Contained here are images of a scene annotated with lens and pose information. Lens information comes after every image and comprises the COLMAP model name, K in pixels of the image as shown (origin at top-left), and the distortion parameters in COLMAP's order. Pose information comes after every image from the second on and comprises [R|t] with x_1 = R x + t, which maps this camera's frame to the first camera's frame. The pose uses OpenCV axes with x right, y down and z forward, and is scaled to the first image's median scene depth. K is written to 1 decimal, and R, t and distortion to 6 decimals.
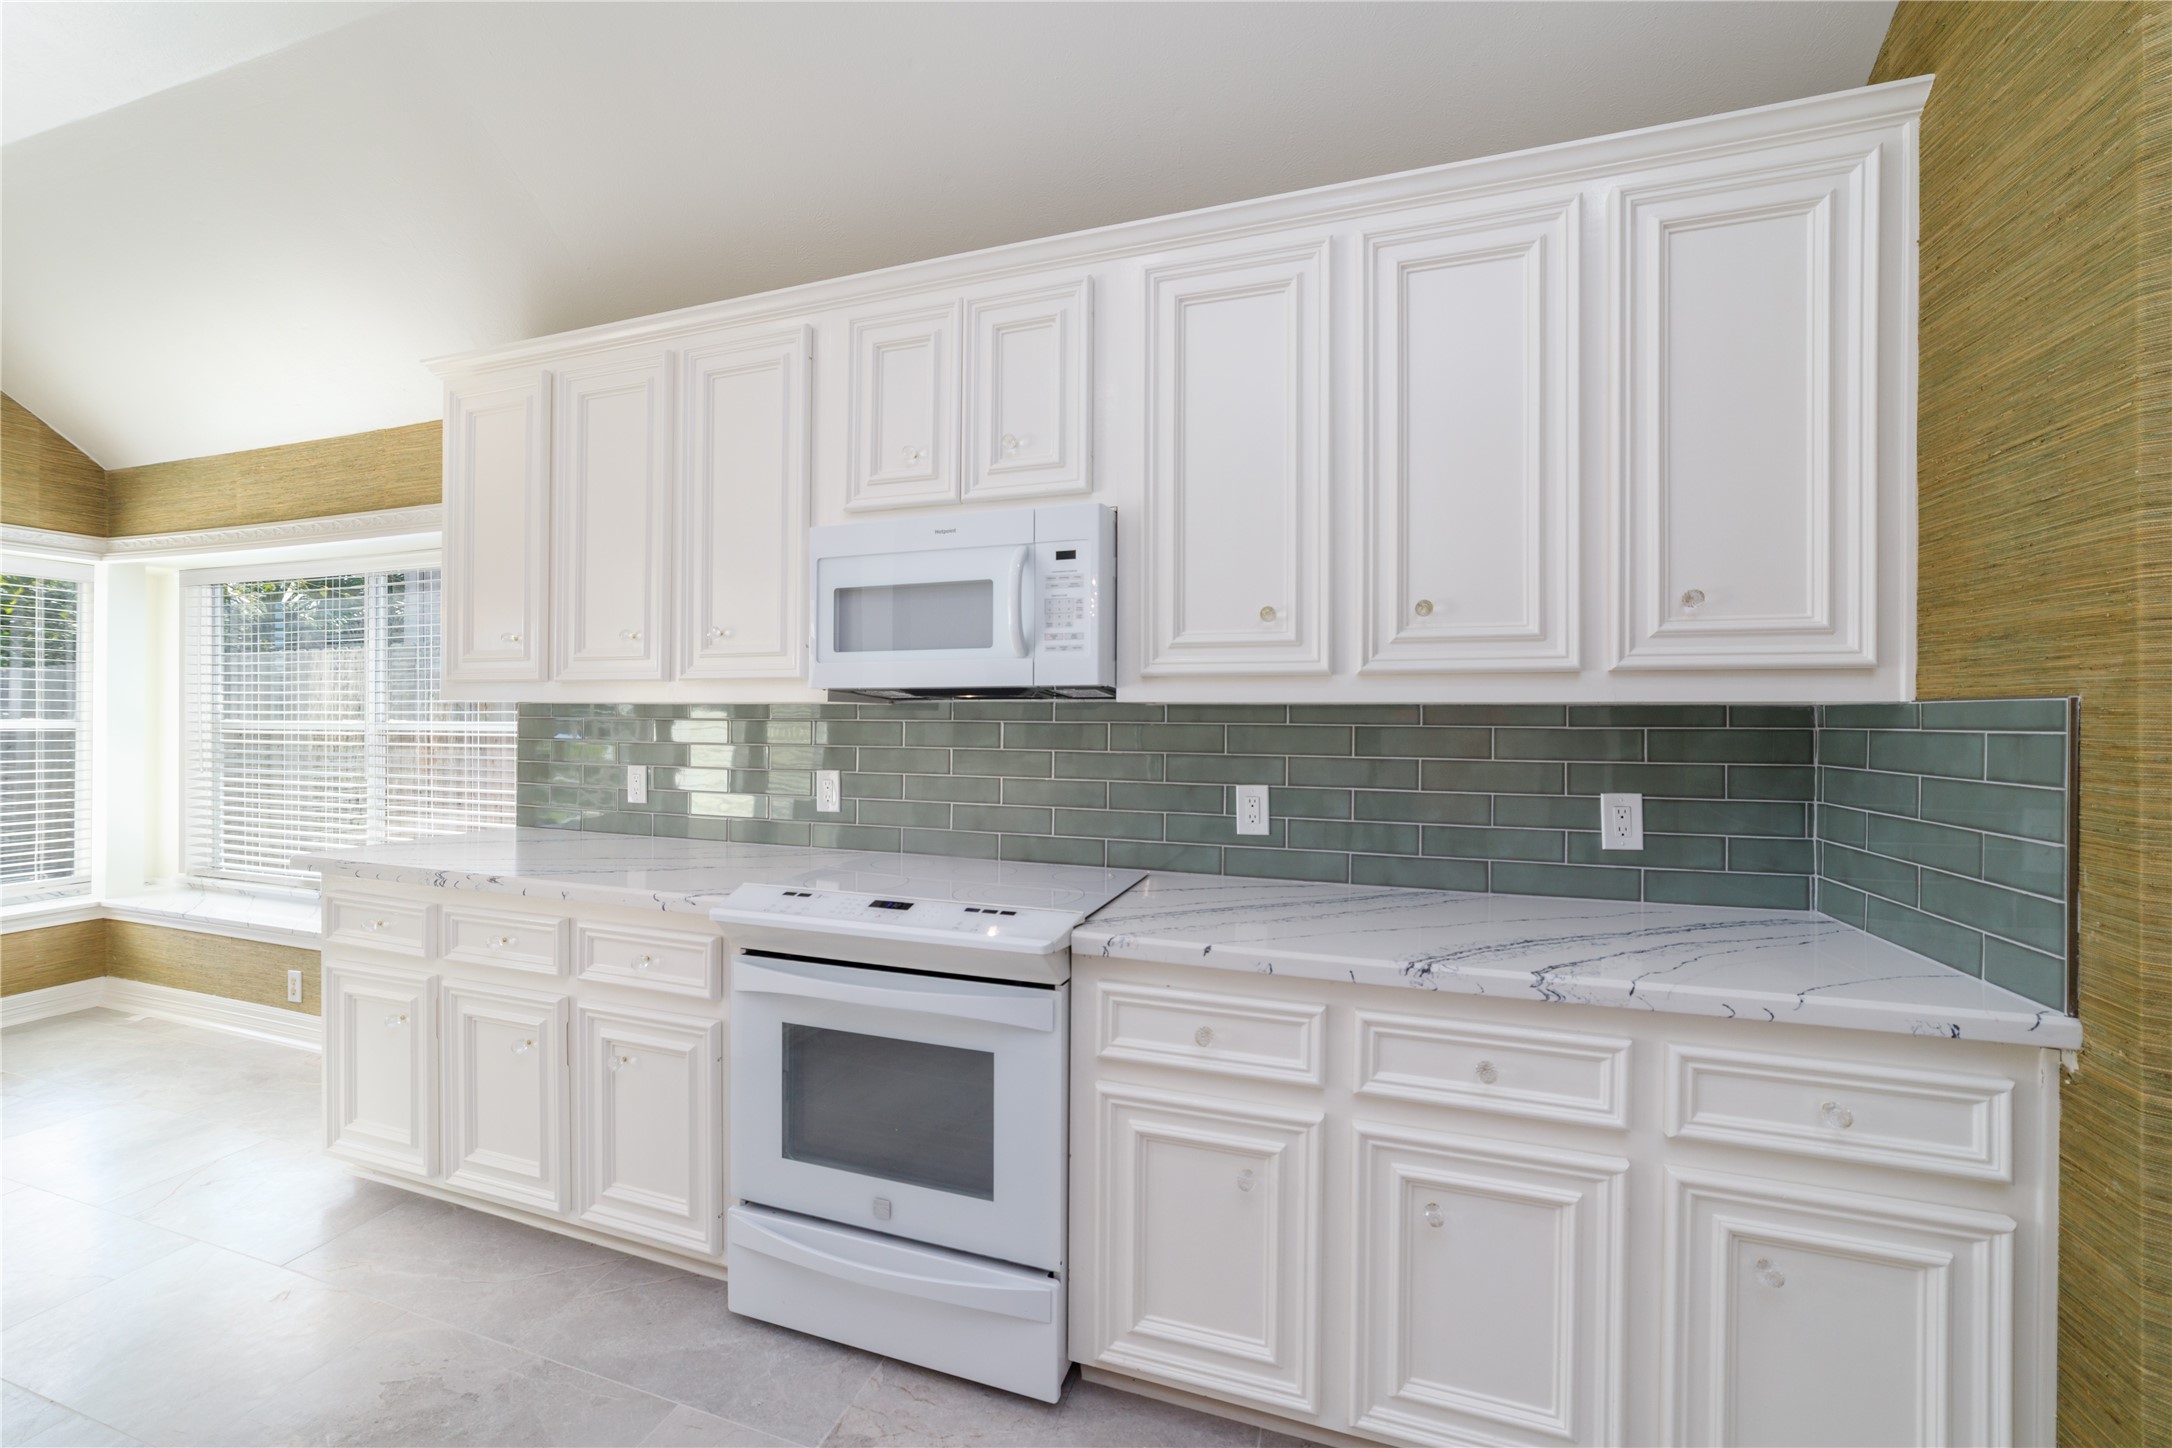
lens RADIAL K [[830.2, 0, 1086.5], [0, 830.2, 726.9], [0, 0, 1]] dist [-0.012363, 0.002027]
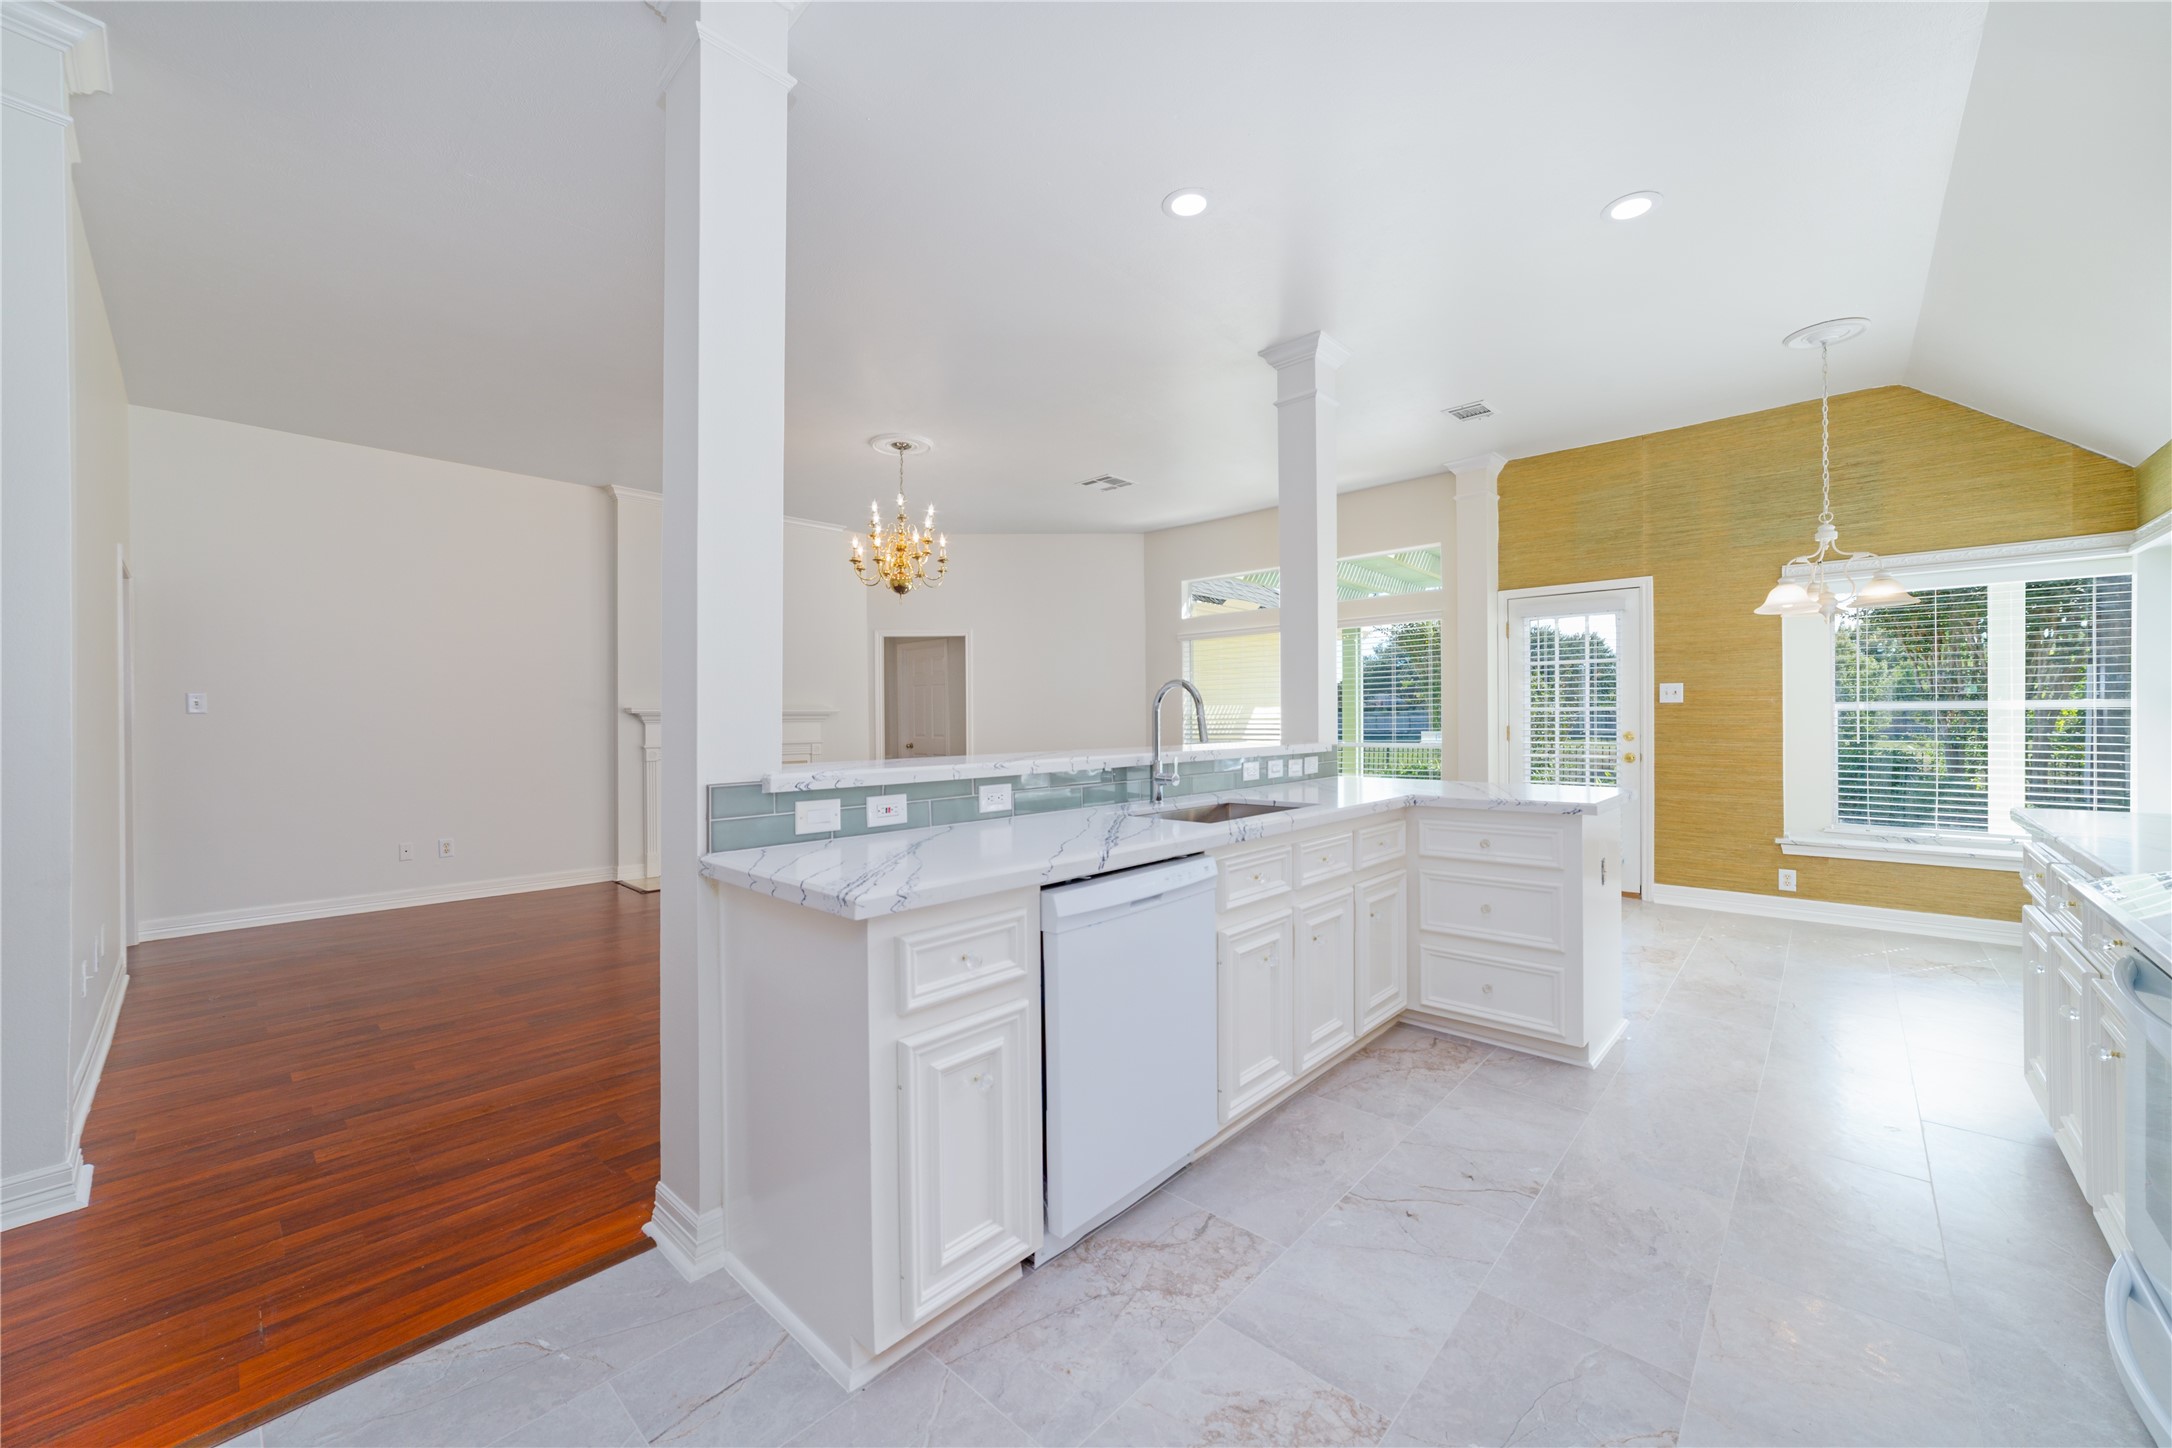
lens RADIAL K [[830.2, 0, 1081.8], [0, 830.2, 725.2], [0, 0, 1]] dist [-0.012363, 0.002027]
pose [[-0.419344, 0.000445, -0.907827, 0.663009], [0.001386, 0.999999, -0.000150, 0.046399], [0.907826, -0.001321, -0.419344, 0.339591]]
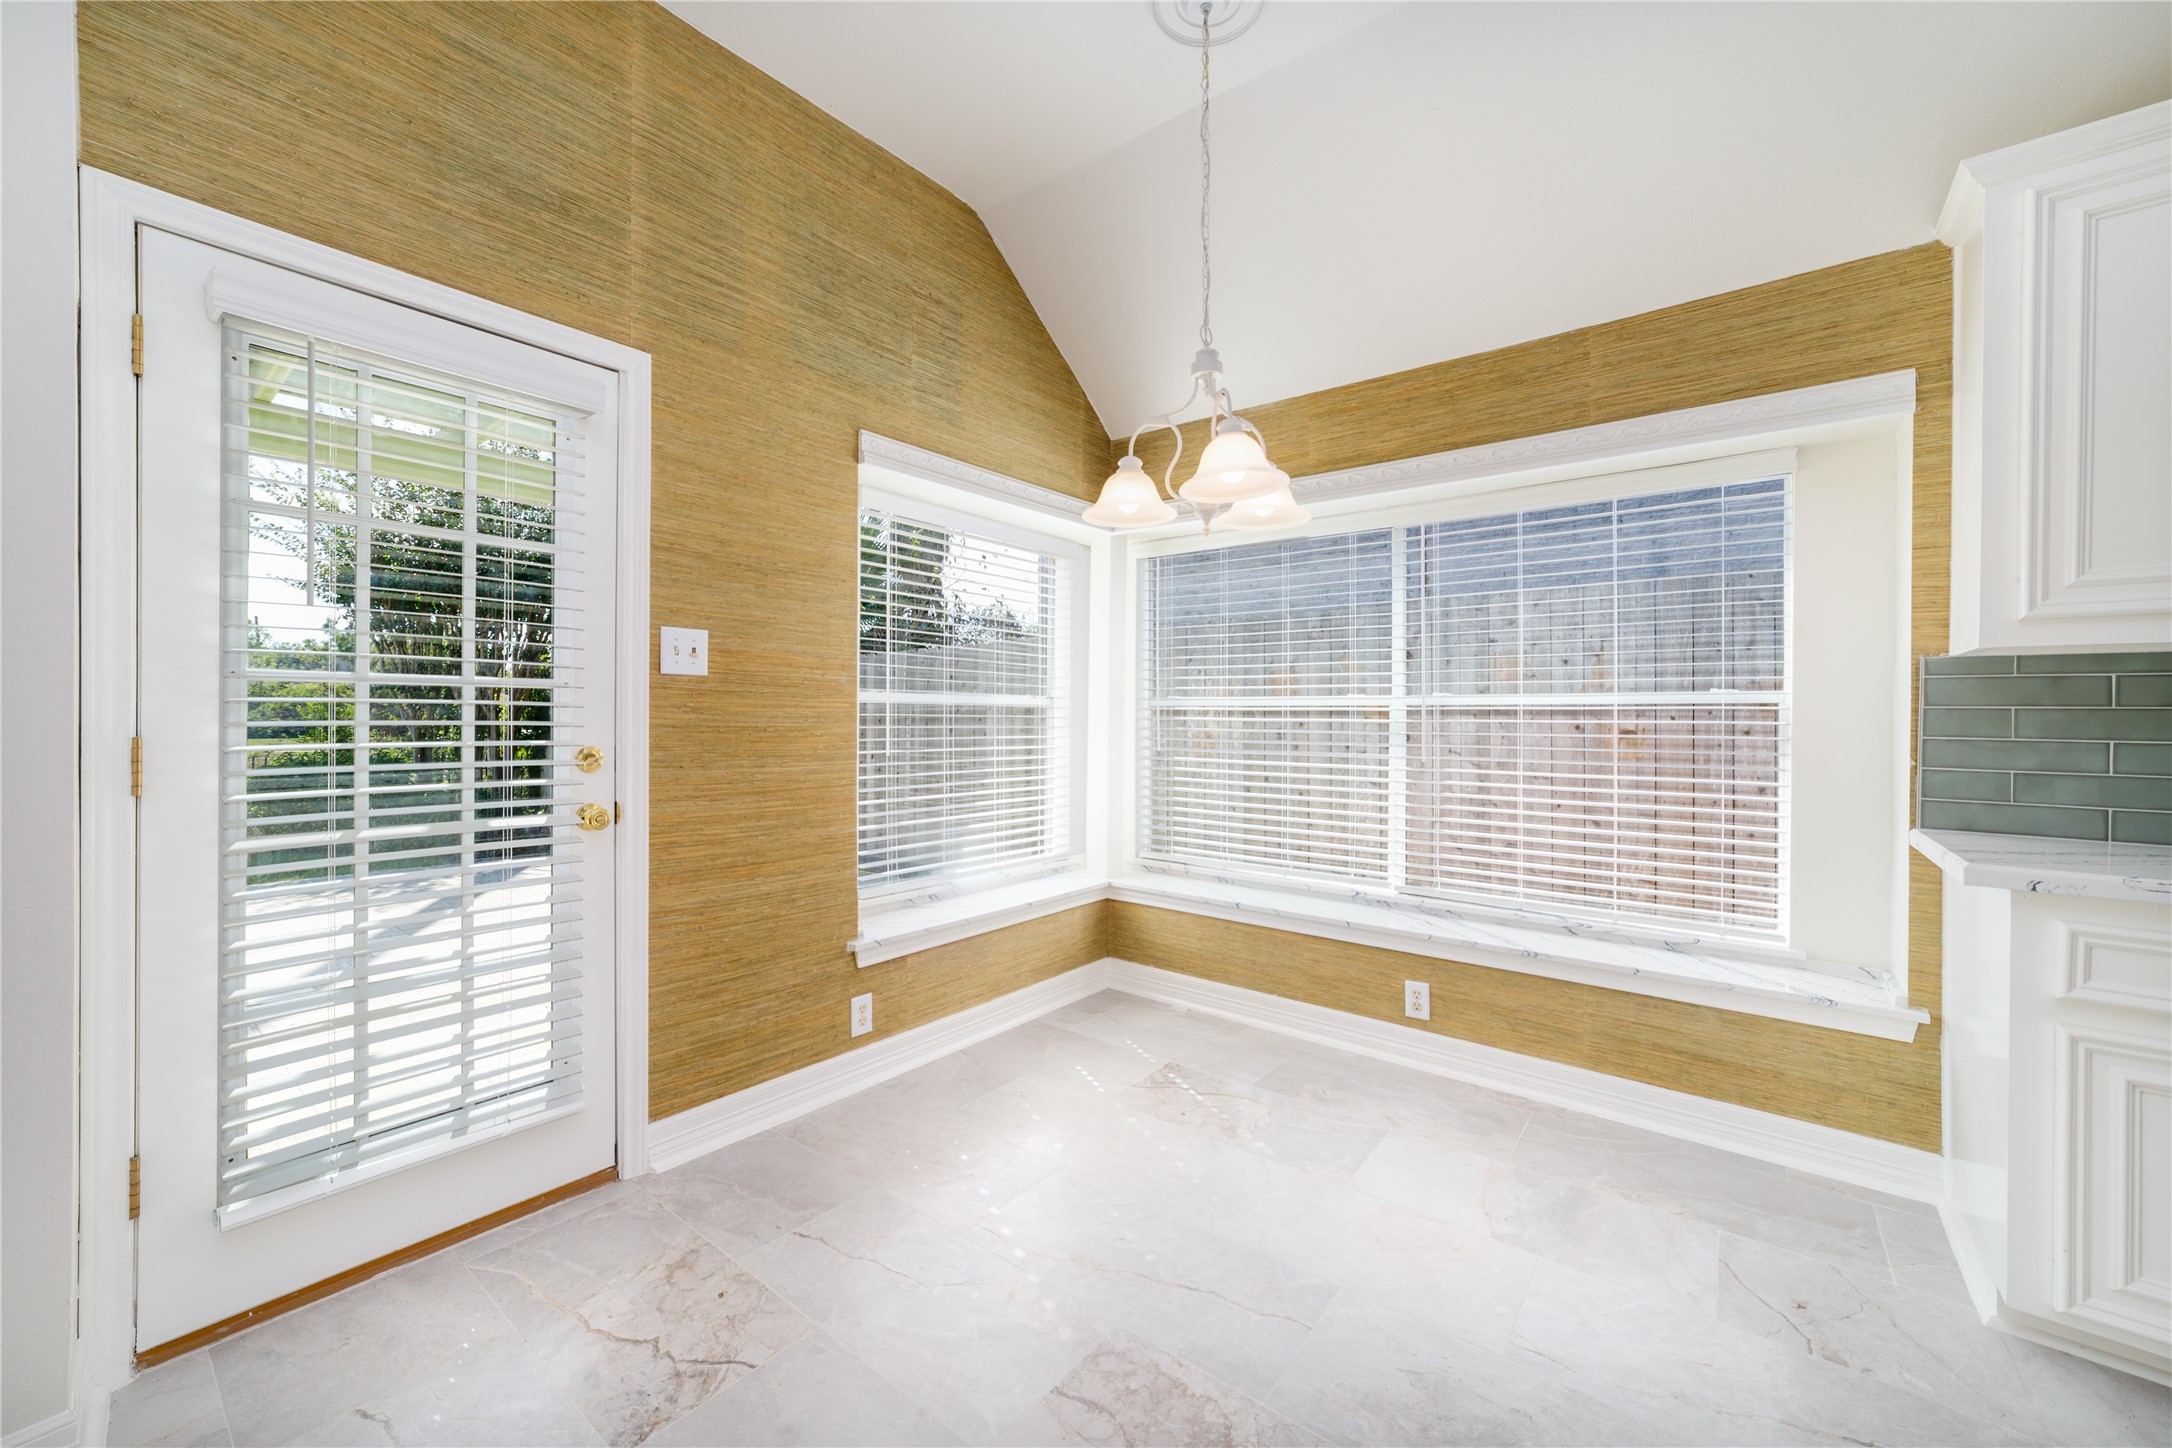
lens RADIAL K [[830.2, 0, 1075.7], [0, 830.2, 715.0], [0, 0, 1]] dist [-0.012363, 0.002027]
pose [[0.934996, -0.000620, -0.354658, -1.577563], [-0.000773, 0.999993, -0.003785, 0.034215], [0.354658, 0.003814, 0.934988, 0.103046]]
